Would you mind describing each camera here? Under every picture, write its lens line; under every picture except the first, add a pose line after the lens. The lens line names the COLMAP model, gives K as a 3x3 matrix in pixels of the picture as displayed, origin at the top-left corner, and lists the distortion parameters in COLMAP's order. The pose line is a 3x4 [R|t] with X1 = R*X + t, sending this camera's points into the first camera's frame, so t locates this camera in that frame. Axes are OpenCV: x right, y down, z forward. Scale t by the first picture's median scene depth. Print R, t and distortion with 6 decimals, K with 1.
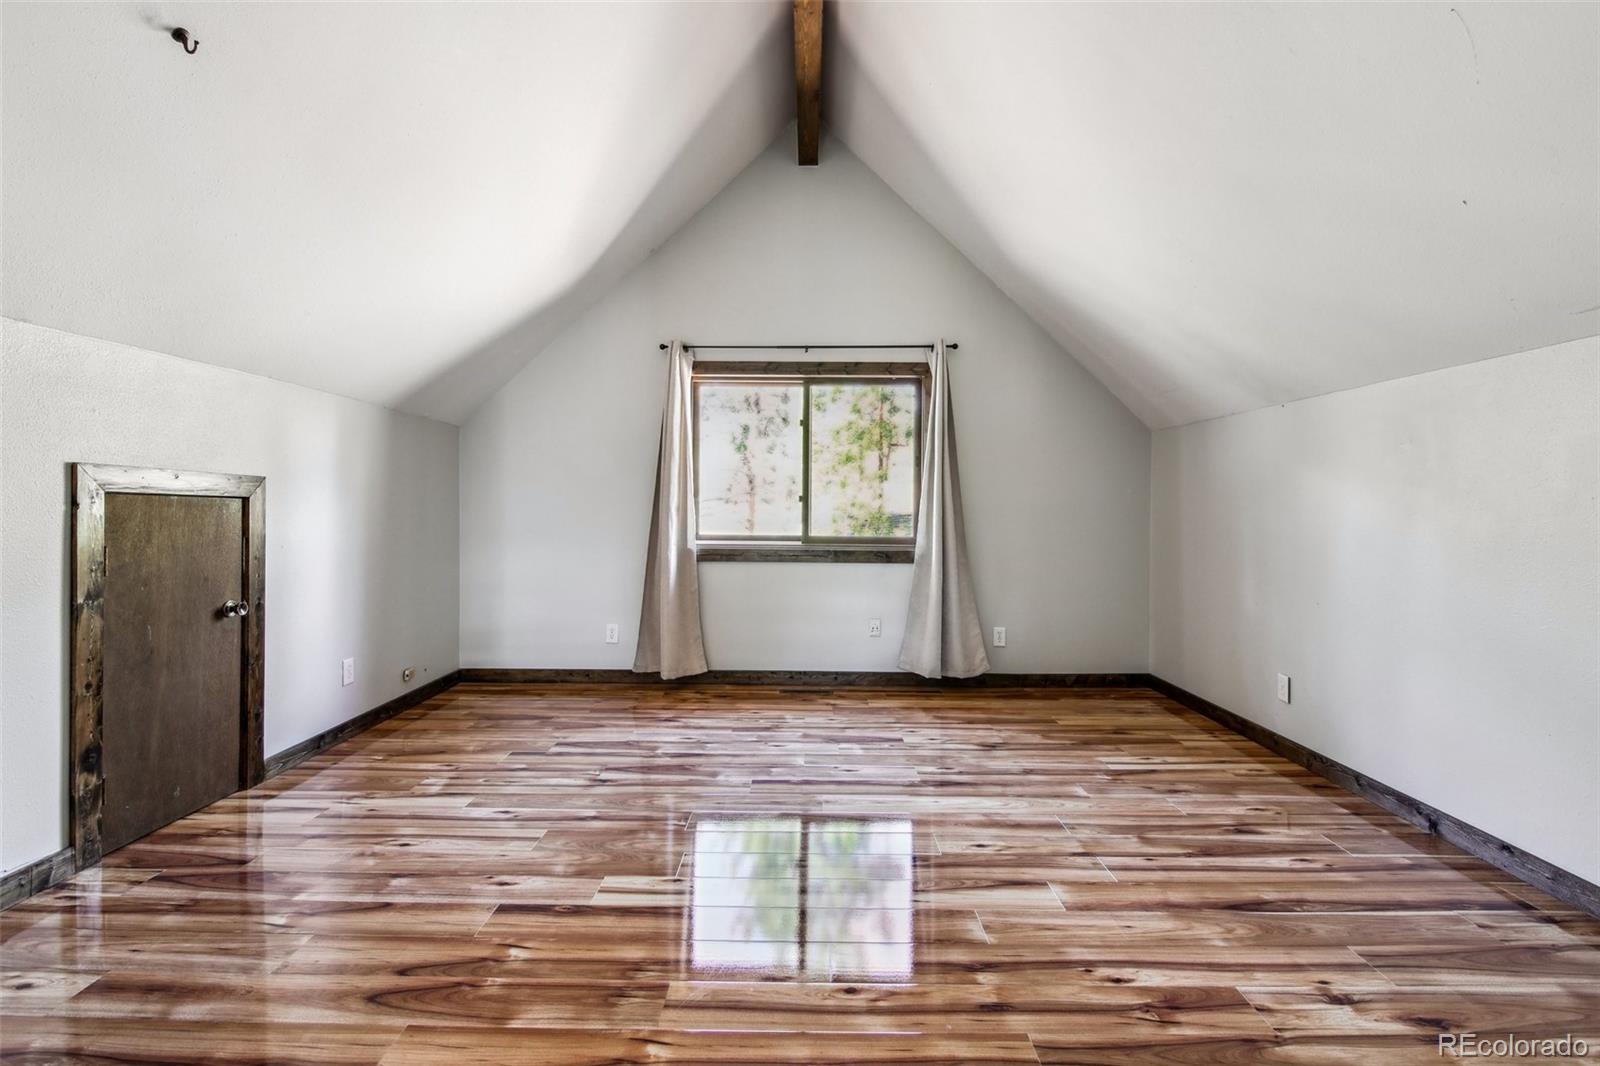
lens RADIAL K [[694.1, 0, 806.3], [0, 694.1, 522.1], [0, 0, 1]] dist [0.015841, -0.009600]
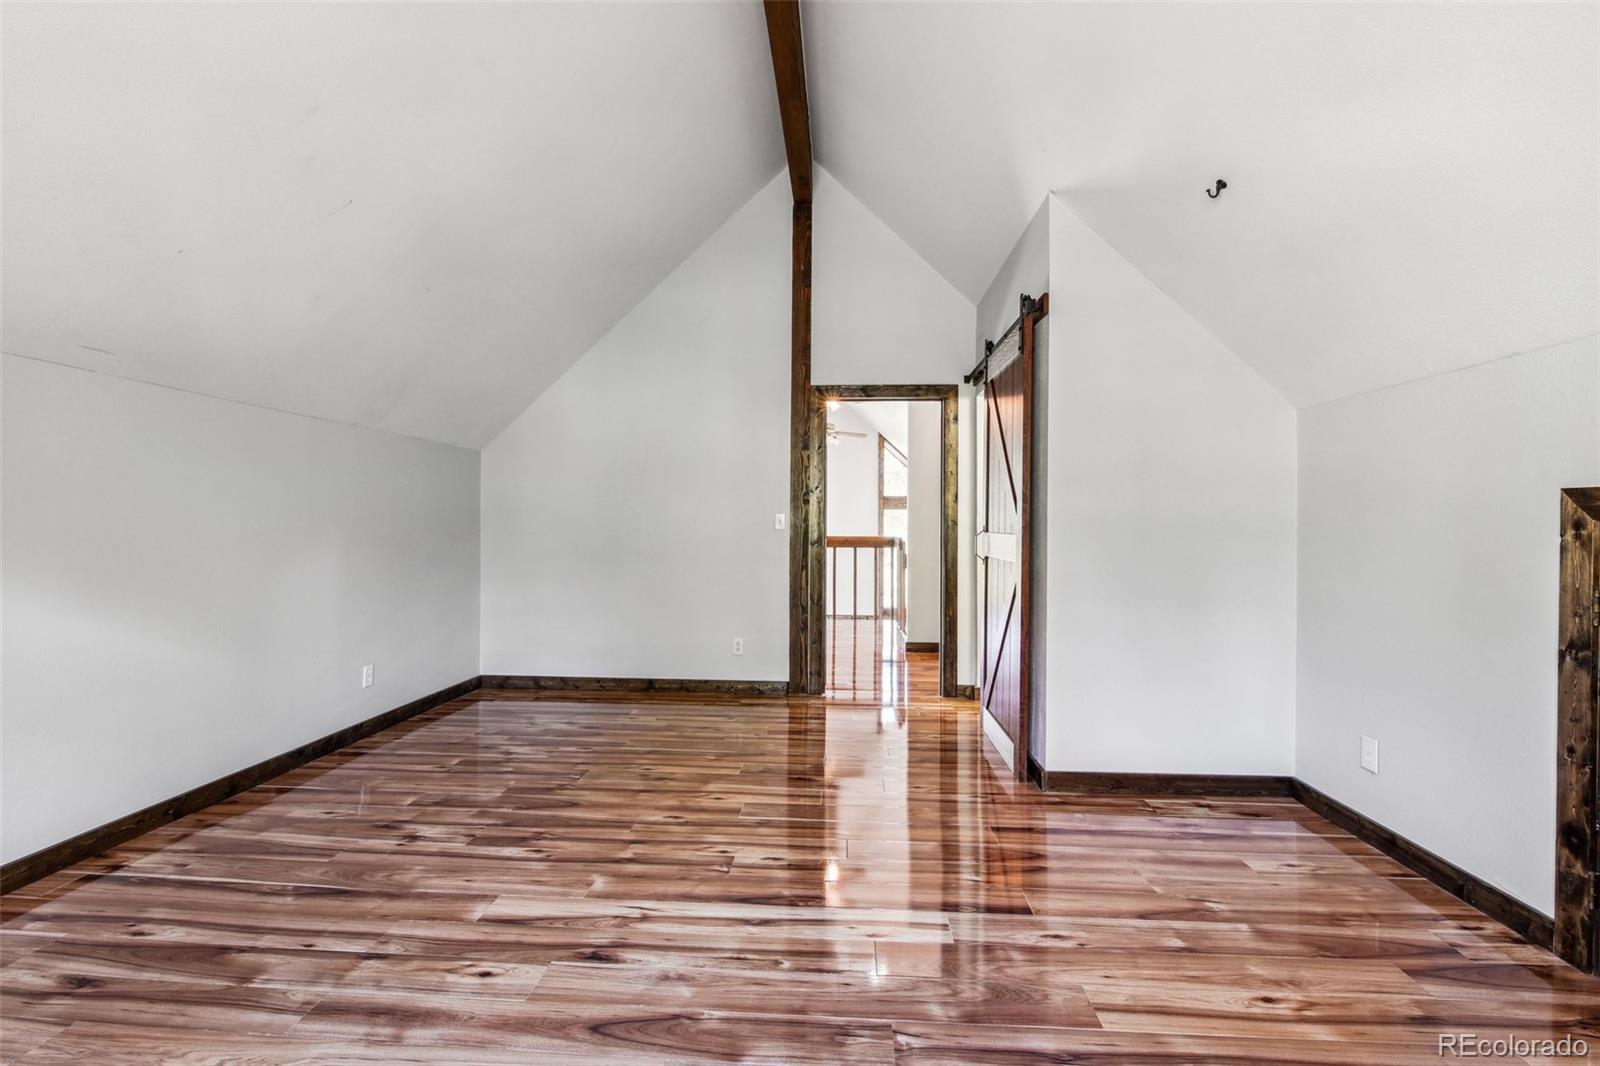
lens RADIAL K [[694.1, 0, 806.3], [0, 694.1, 522.1], [0, 0, 1]] dist [0.015841, -0.009600]
pose [[-0.998327, -0.016036, 0.055546, -0.138121], [-0.015263, 0.999781, 0.014318, -0.039553], [-0.055764, 0.013447, -0.998353, 1.862148]]
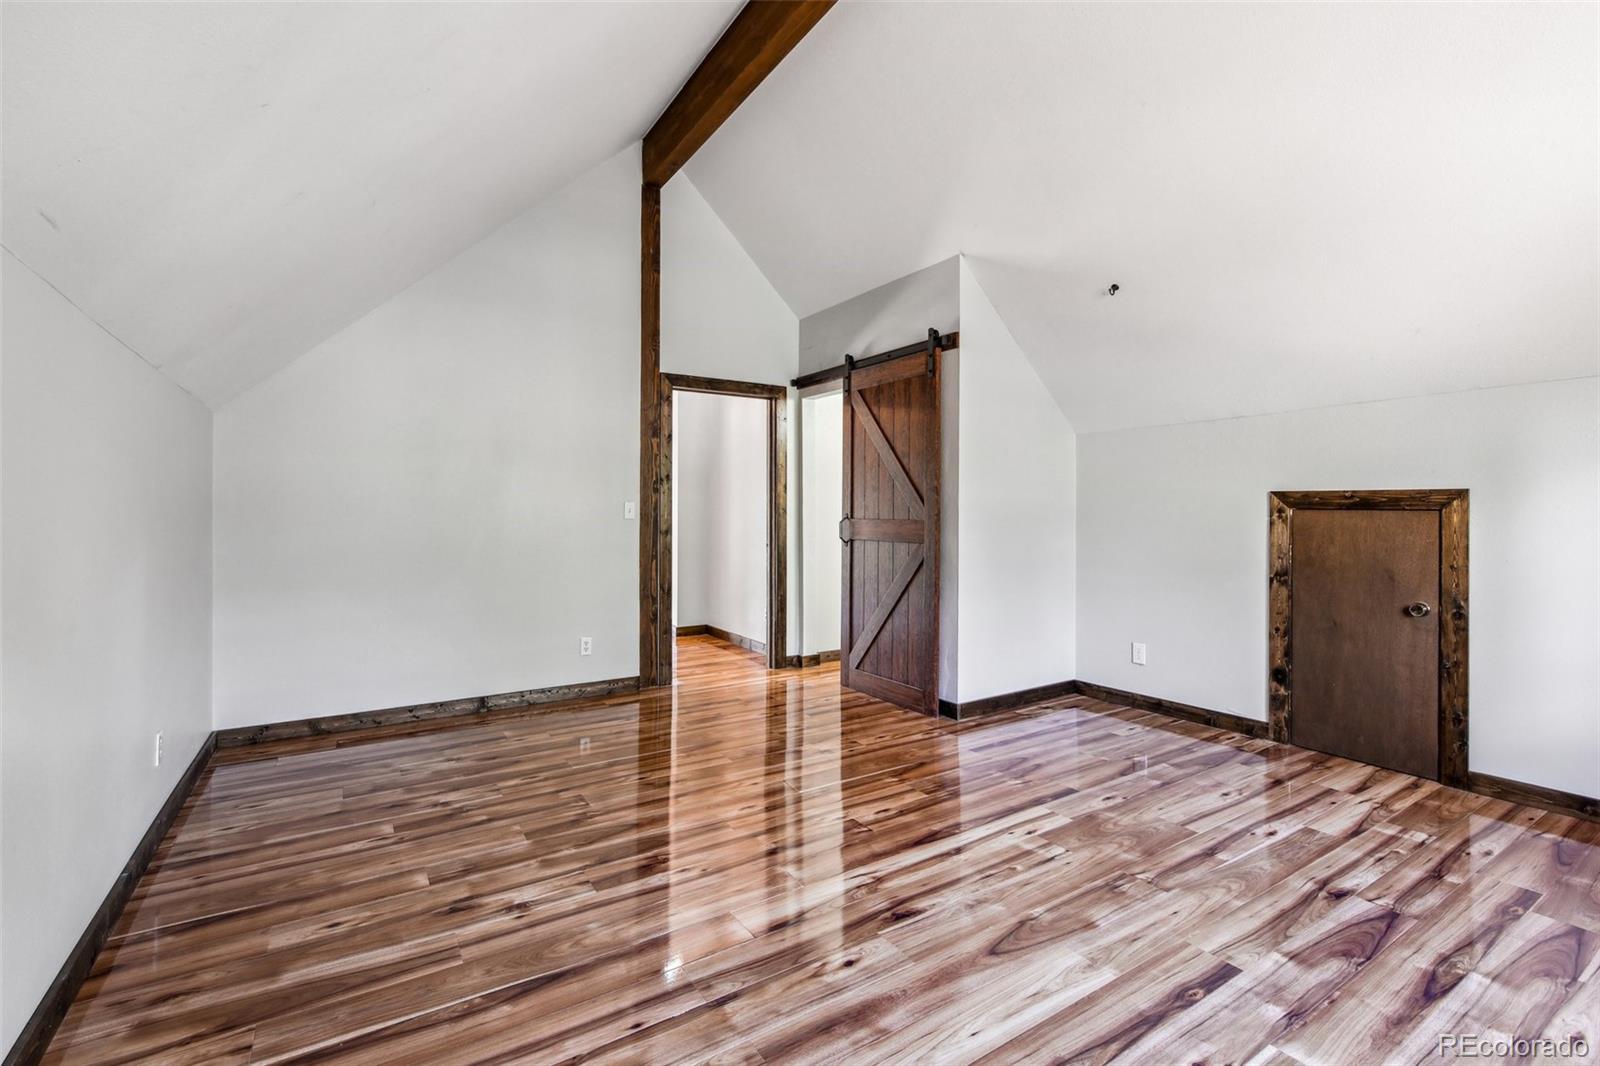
lens RADIAL K [[695.8, 0, 796.7], [0, 695.8, 510.4], [0, 0, 1]] dist [0.009394, -0.000639]
pose [[-0.842571, -0.010538, -0.538482, 0.766040], [-0.016294, 0.999850, 0.005929, -0.030384], [0.538339, 0.013769, -0.842616, 1.728075]]
